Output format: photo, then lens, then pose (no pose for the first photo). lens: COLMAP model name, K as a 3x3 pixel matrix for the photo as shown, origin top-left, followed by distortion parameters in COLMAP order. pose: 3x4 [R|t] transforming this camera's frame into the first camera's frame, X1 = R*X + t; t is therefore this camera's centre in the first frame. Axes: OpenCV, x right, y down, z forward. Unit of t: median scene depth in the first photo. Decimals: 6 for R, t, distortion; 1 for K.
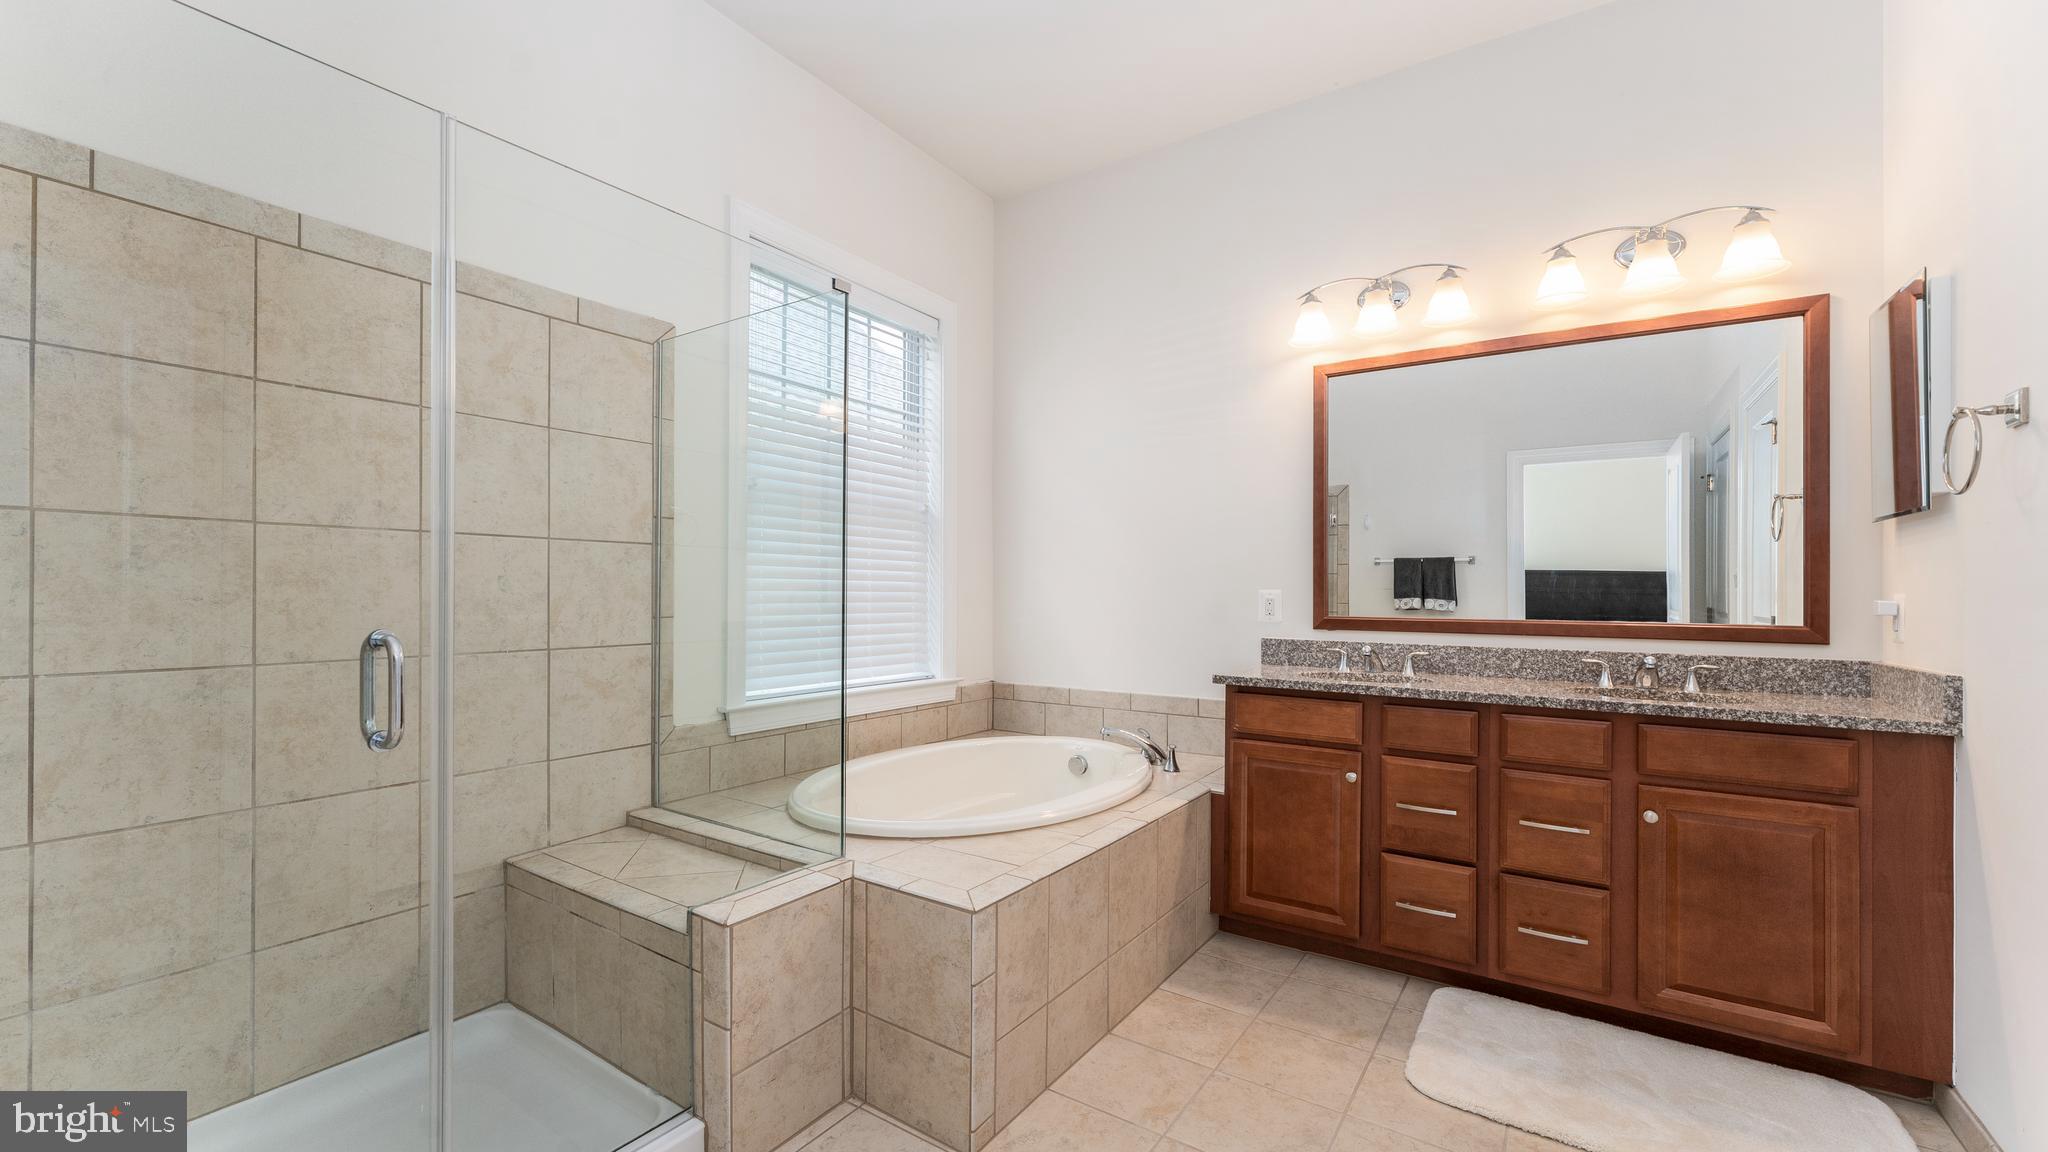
lens RADIAL K [[830.2, 0, 1004.4], [0, 830.2, 546.9], [0, 0, 1]] dist [-0.003343, 0.000025]
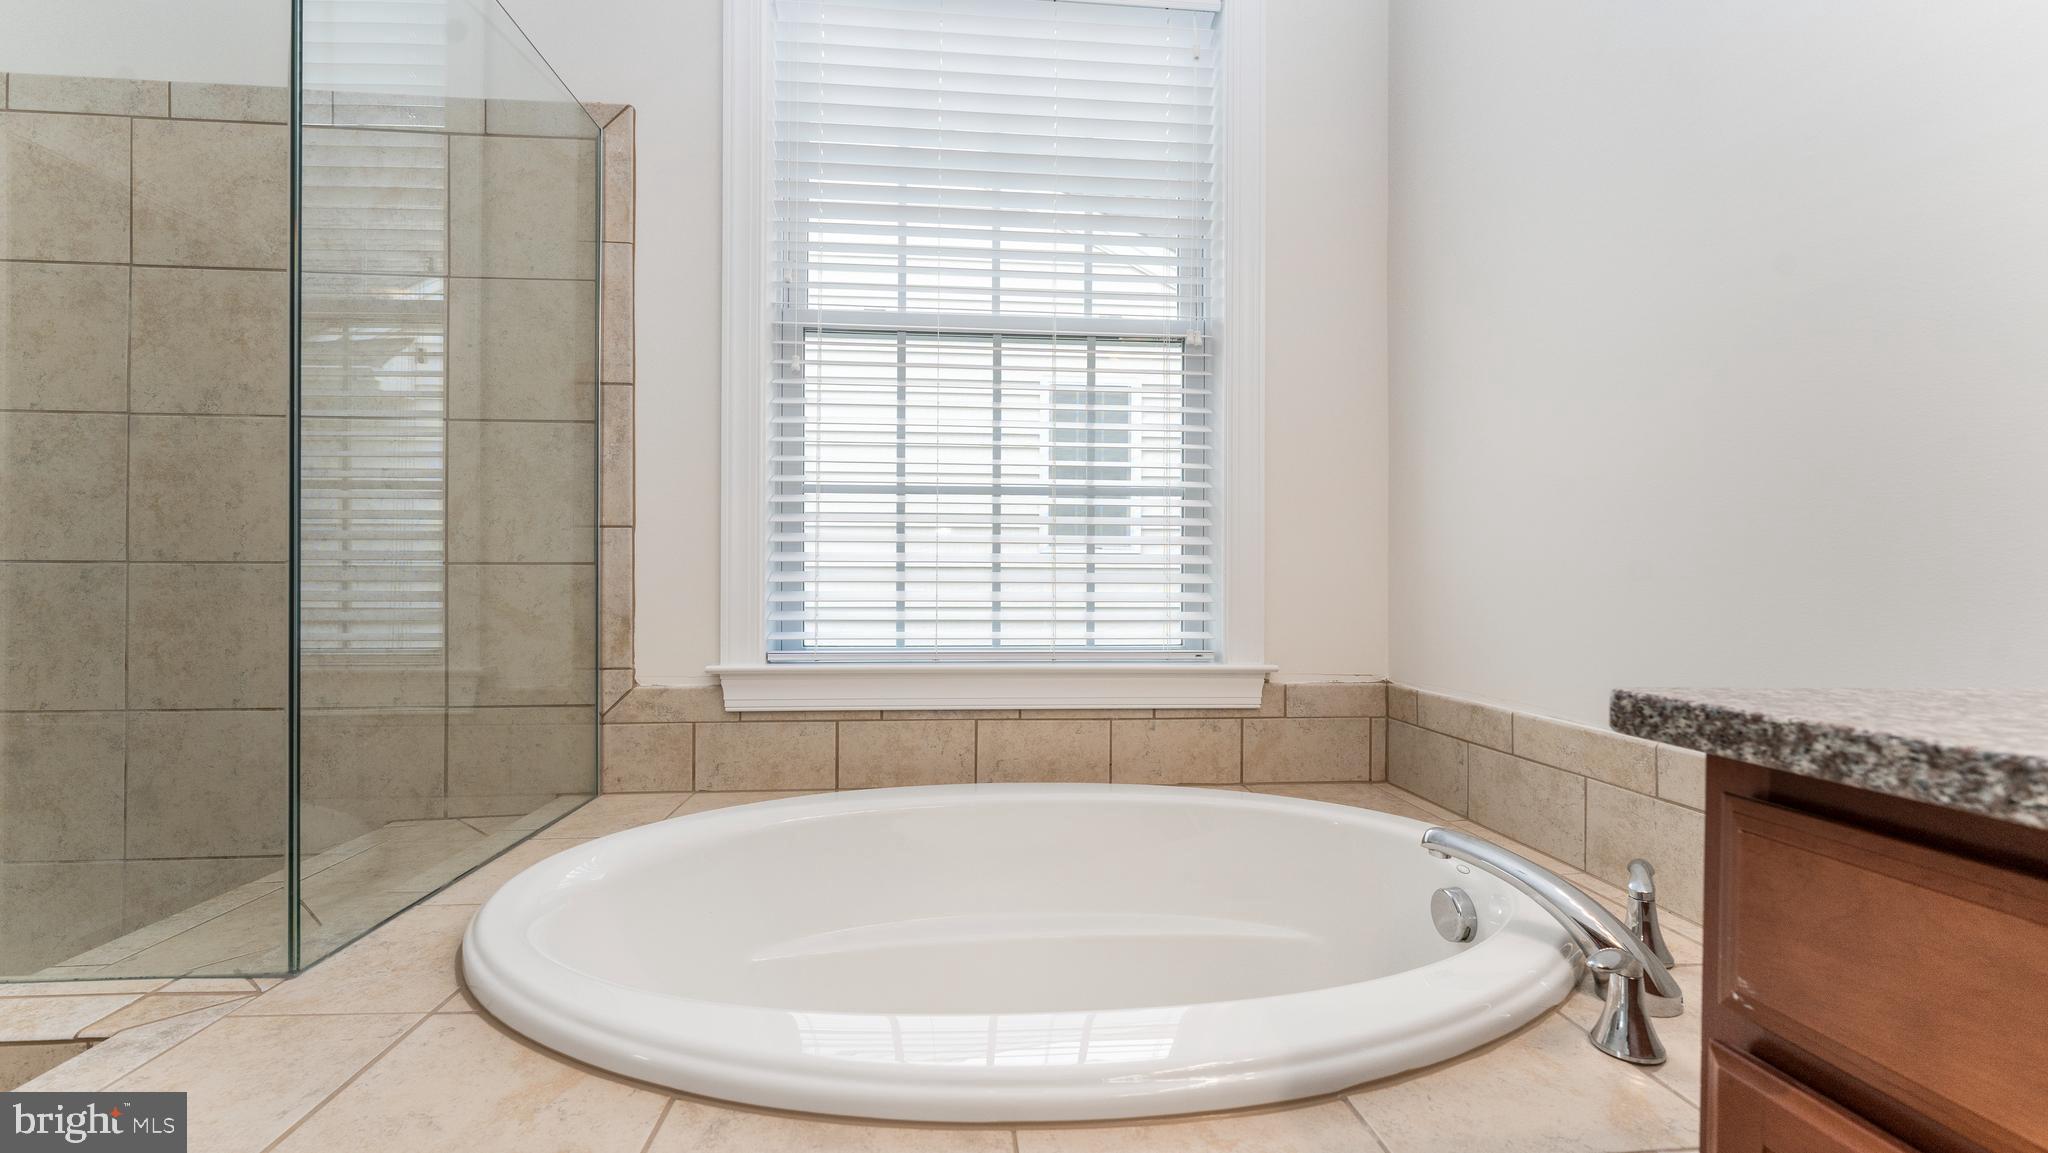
lens RADIAL K [[831.5, 0, 1016.0], [0, 831.5, 560.3], [0, 0, 1]] dist [-0.000753, 0.000747]
pose [[0.638841, -0.022811, -0.769001, 0.362696], [0.040255, 0.999182, 0.003803, 0.132659], [0.768285, -0.033386, 0.639237, 0.870047]]
